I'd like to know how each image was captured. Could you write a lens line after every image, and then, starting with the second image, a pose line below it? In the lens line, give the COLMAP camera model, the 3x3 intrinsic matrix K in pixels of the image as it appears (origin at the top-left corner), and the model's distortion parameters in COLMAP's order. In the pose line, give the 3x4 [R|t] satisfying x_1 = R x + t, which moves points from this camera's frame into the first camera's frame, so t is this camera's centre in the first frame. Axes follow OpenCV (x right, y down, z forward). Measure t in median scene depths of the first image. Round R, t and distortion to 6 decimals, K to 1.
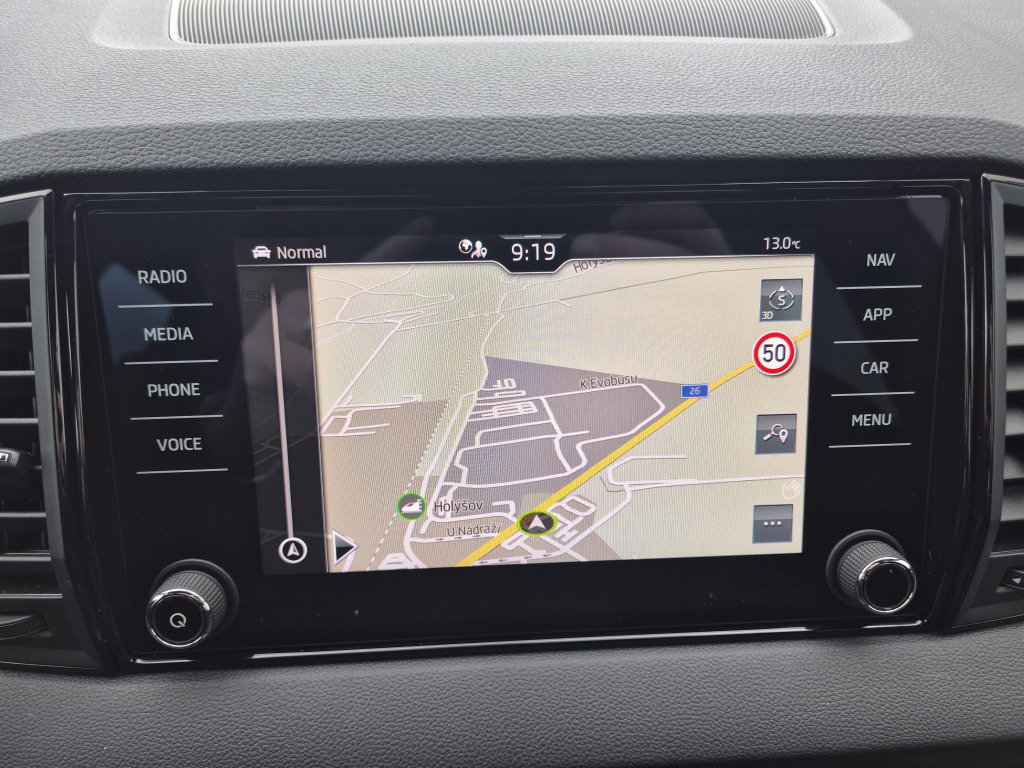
lens RADIAL K [[711.5, 0, 521.3], [0, 711.5, 372.9], [0, 0, 1]] dist [0.062203, -0.058021]
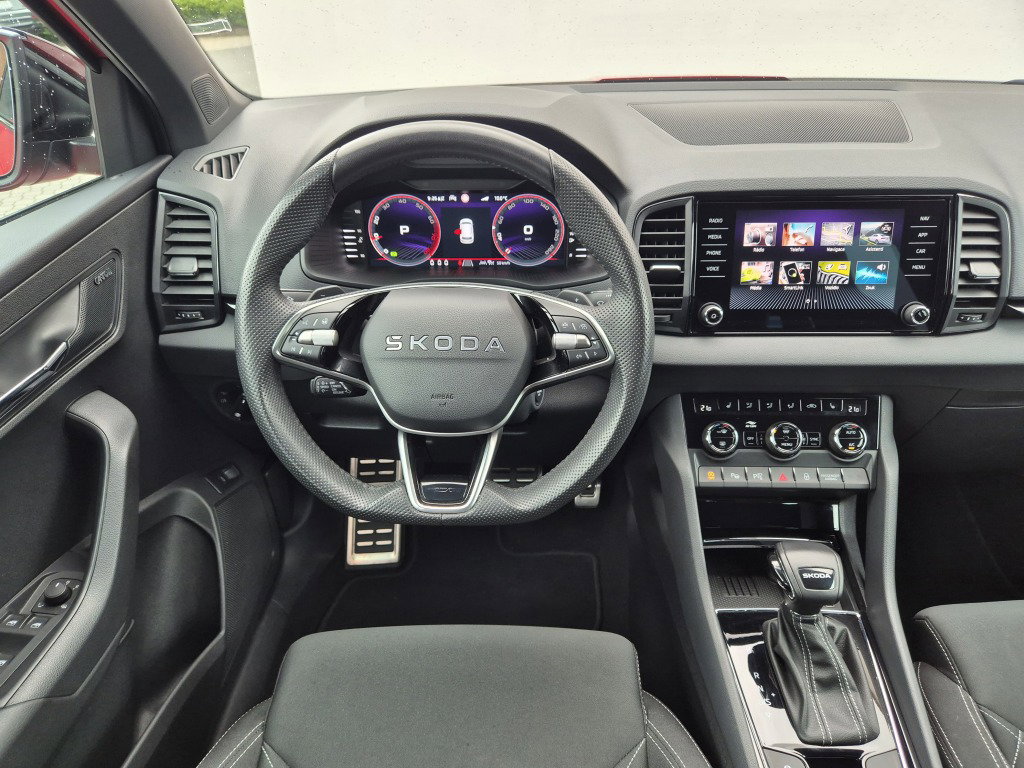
lens RADIAL K [[711.5, 0, 490.8], [0, 711.5, 376.1], [0, 0, 1]] dist [0.062203, -0.058021]
pose [[0.996848, 0.034131, -0.071614, -1.295791], [-0.030337, 0.998111, 0.053419, 0.473260], [0.073302, -0.051078, 0.996001, -2.630797]]
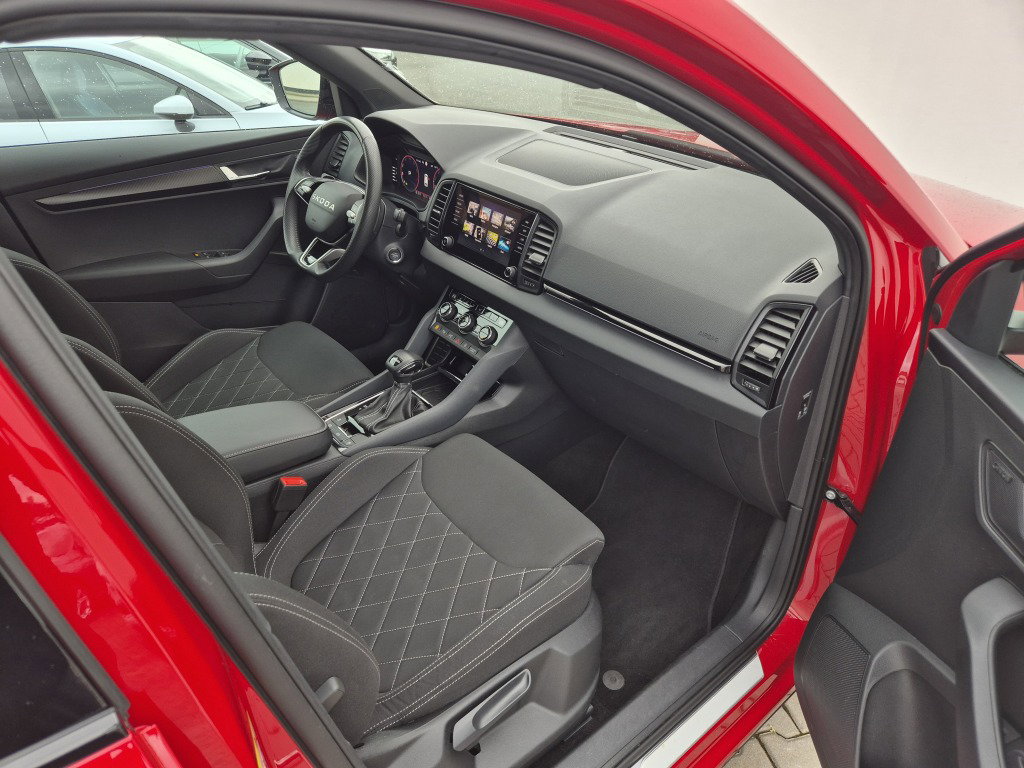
lens RADIAL K [[711.5, 0, 505.5], [0, 711.5, 386.2], [0, 0, 1]] dist [0.062203, -0.058021]
pose [[0.570050, 0.429811, -0.700218, 5.392743], [-0.393216, 0.891030, 0.226818, -0.222836], [0.721404, 0.146040, 0.676940, -3.137274]]
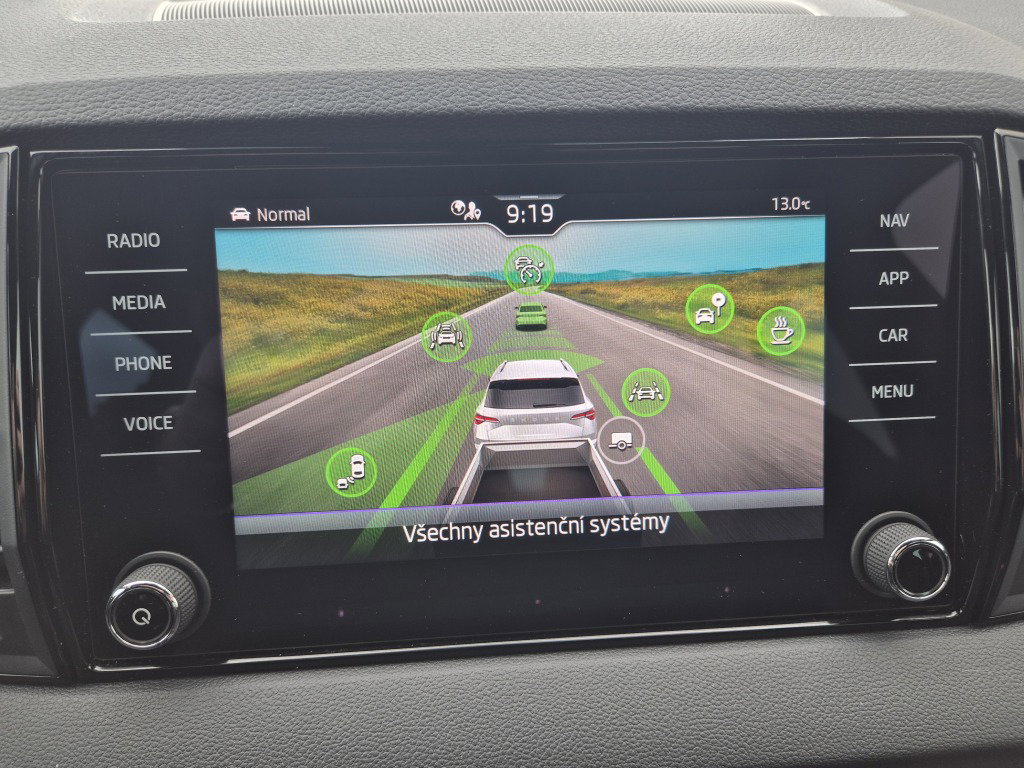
lens RADIAL K [[711.5, 0, 518.4], [0, 711.5, 380.7], [0, 0, 1]] dist [0.062203, -0.058021]
pose [[0.999824, -0.013368, 0.013131, -0.013559], [0.014305, 0.997154, -0.074021, 0.119743], [-0.012104, 0.074195, 0.997170, 0.072321]]
